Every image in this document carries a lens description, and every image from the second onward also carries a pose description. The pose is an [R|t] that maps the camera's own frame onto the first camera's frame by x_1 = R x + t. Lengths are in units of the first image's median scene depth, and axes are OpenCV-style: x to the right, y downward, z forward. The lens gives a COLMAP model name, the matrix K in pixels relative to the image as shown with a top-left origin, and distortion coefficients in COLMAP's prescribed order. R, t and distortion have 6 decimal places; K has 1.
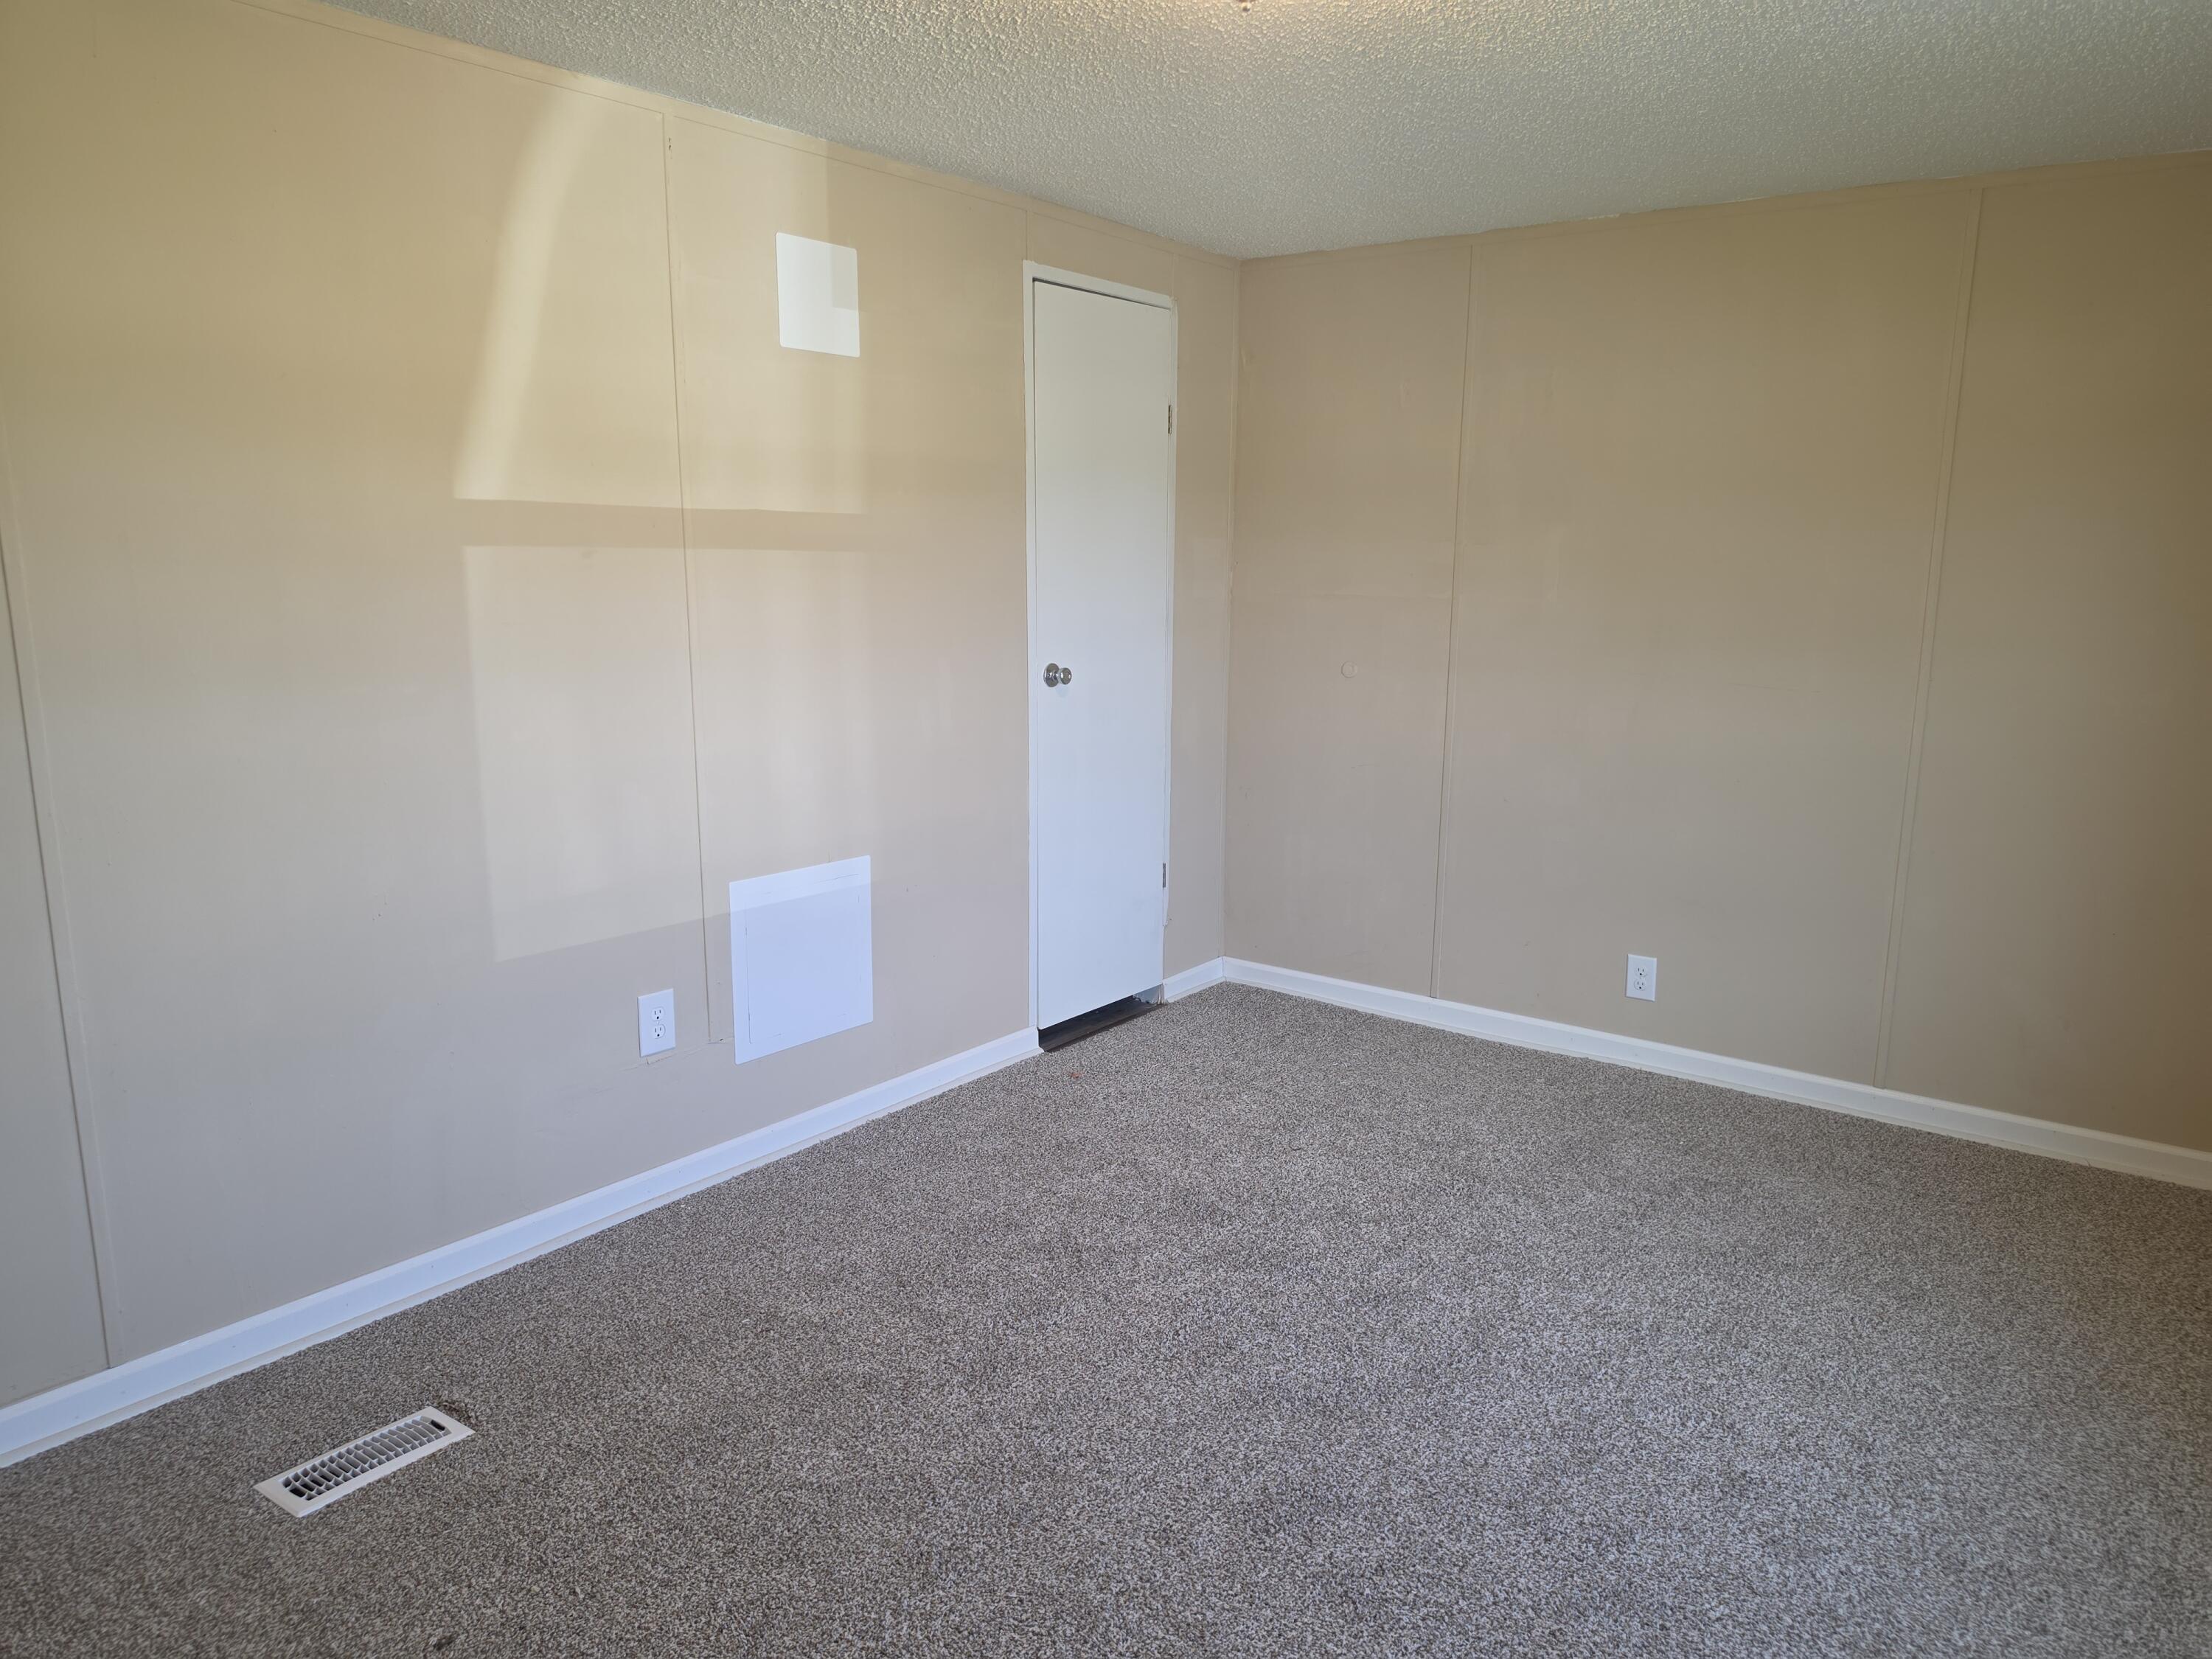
lens RADIAL K [[1521.7, 0, 1111.2], [0, 1521.7, 825.3], [0, 0, 1]] dist [0.045085, -0.054901]
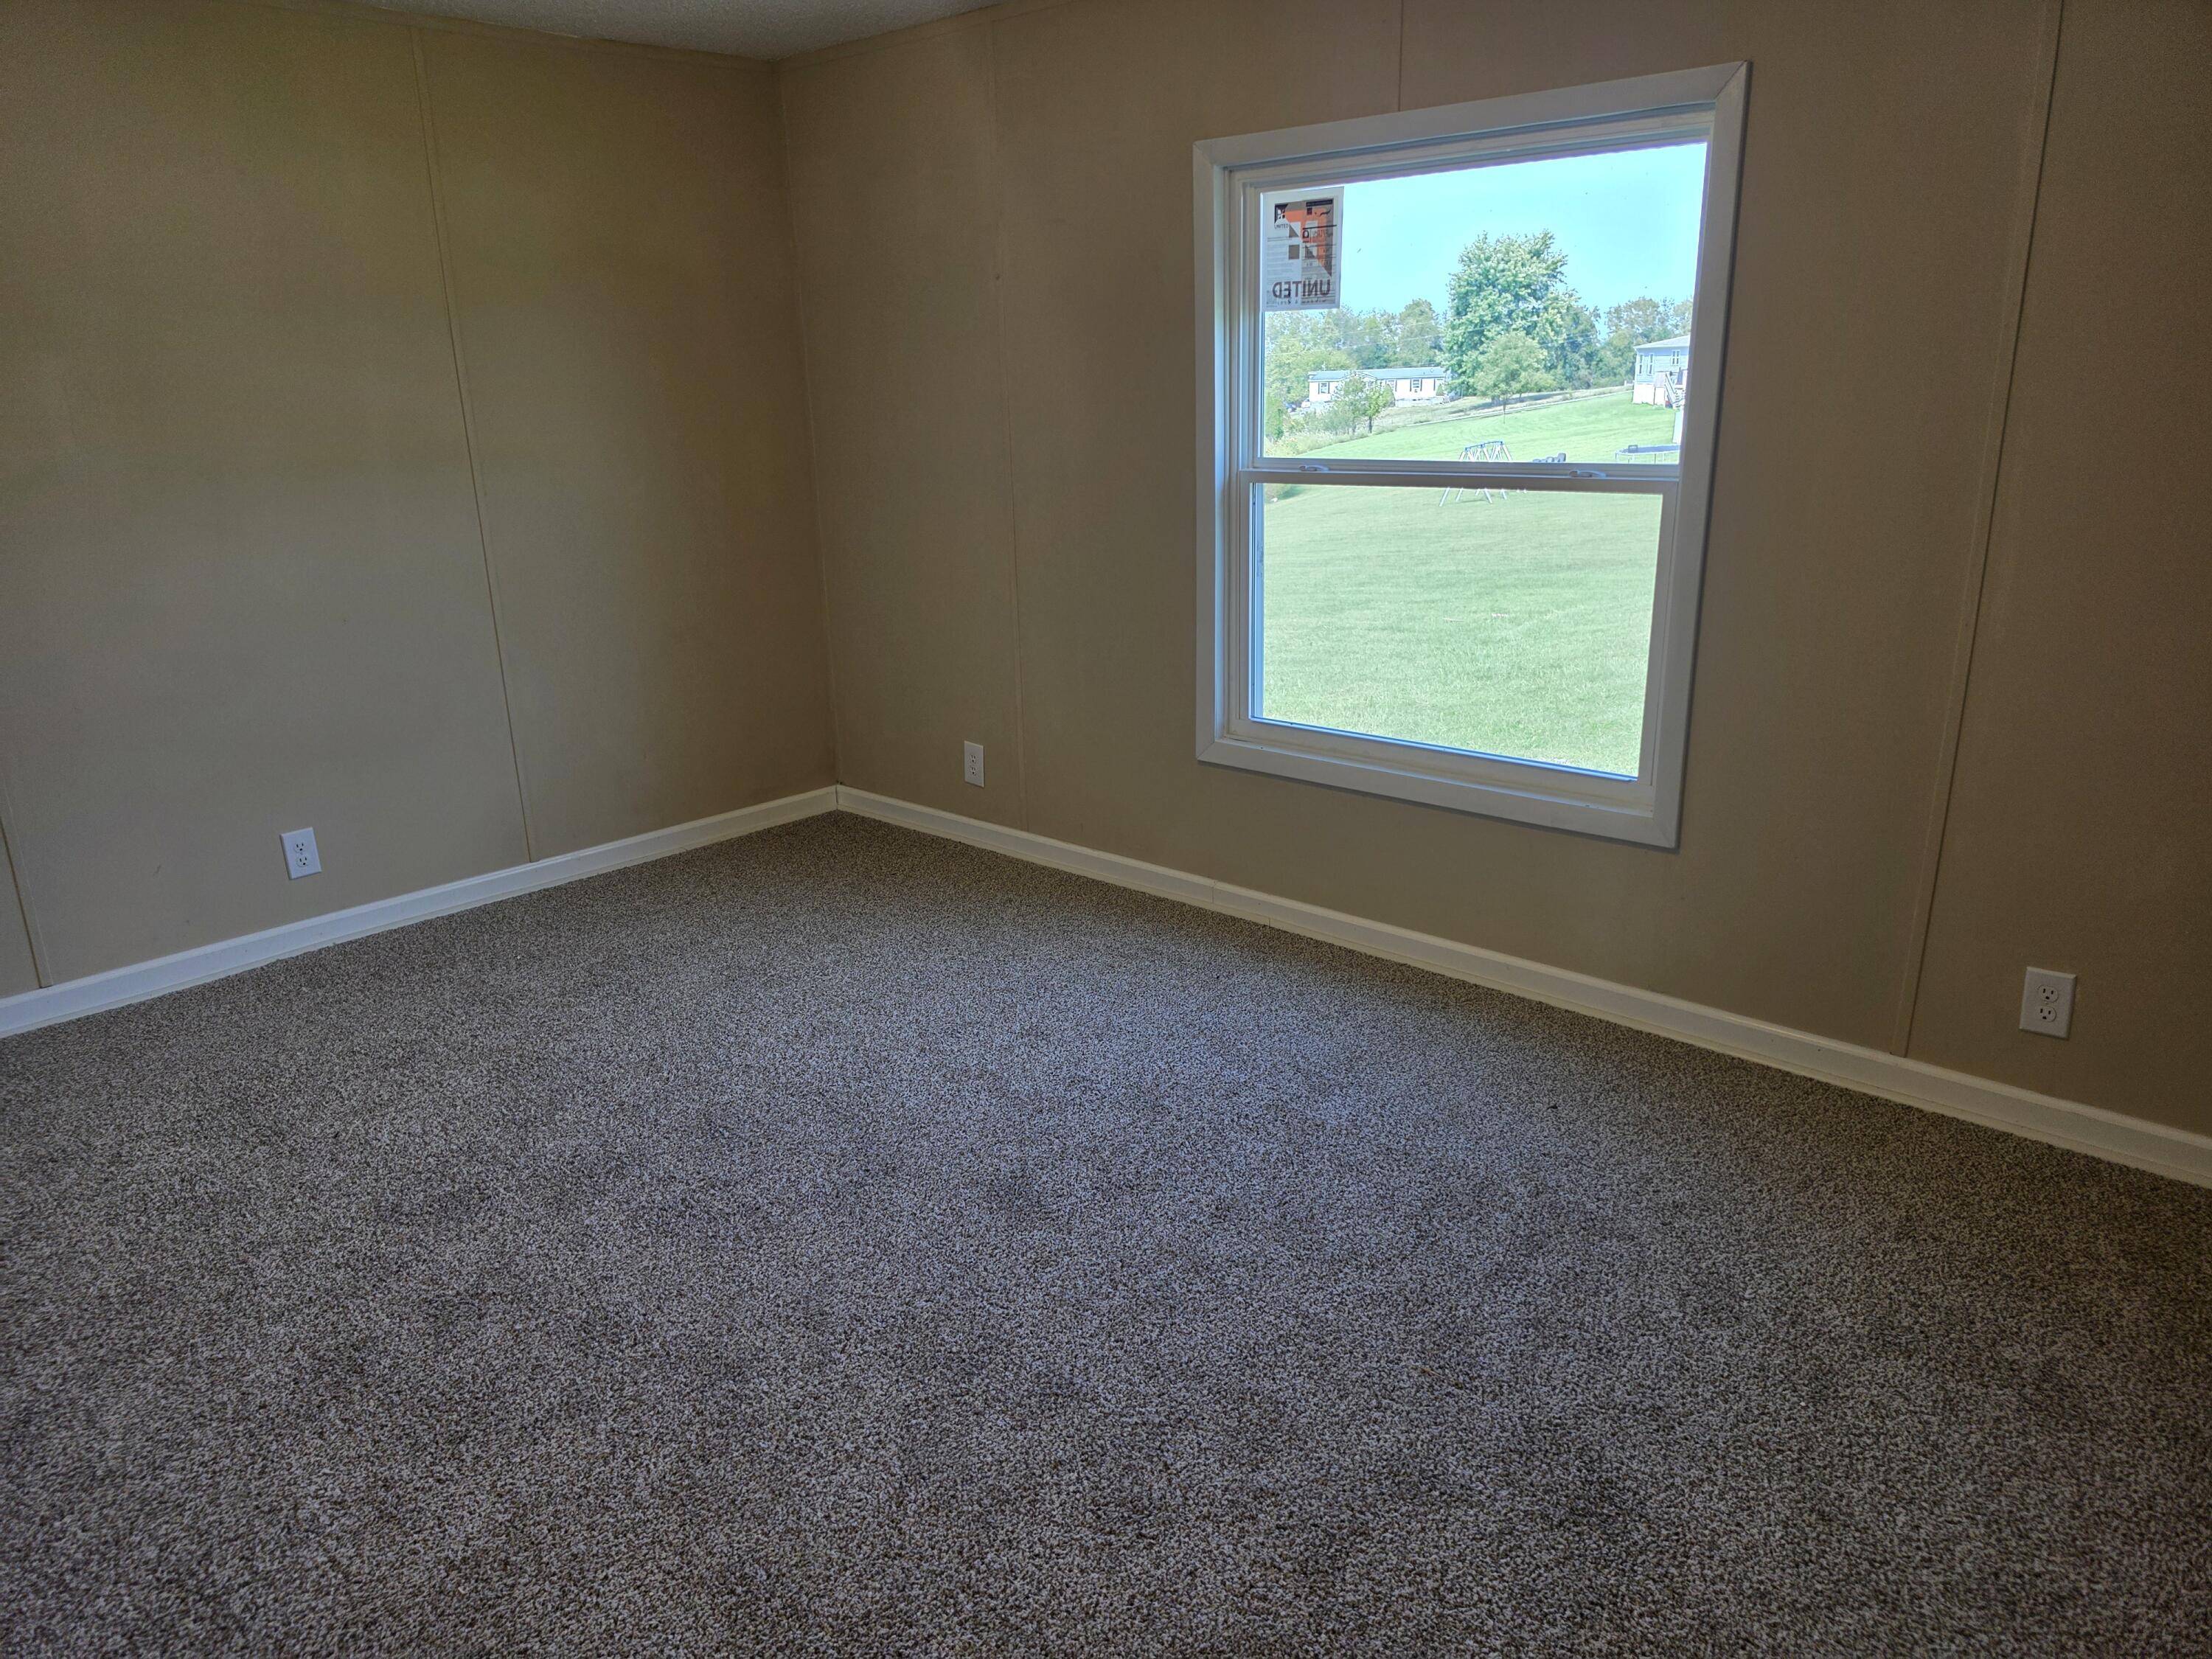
lens RADIAL K [[1521.7, 0, 1118.7], [0, 1521.7, 828.0], [0, 0, 1]] dist [0.045085, -0.054901]
pose [[0.089951, -0.297425, 0.950498, -0.556999], [0.203494, 0.939722, 0.274796, -0.079230], [-0.974935, 0.168702, 0.145053, 0.434440]]
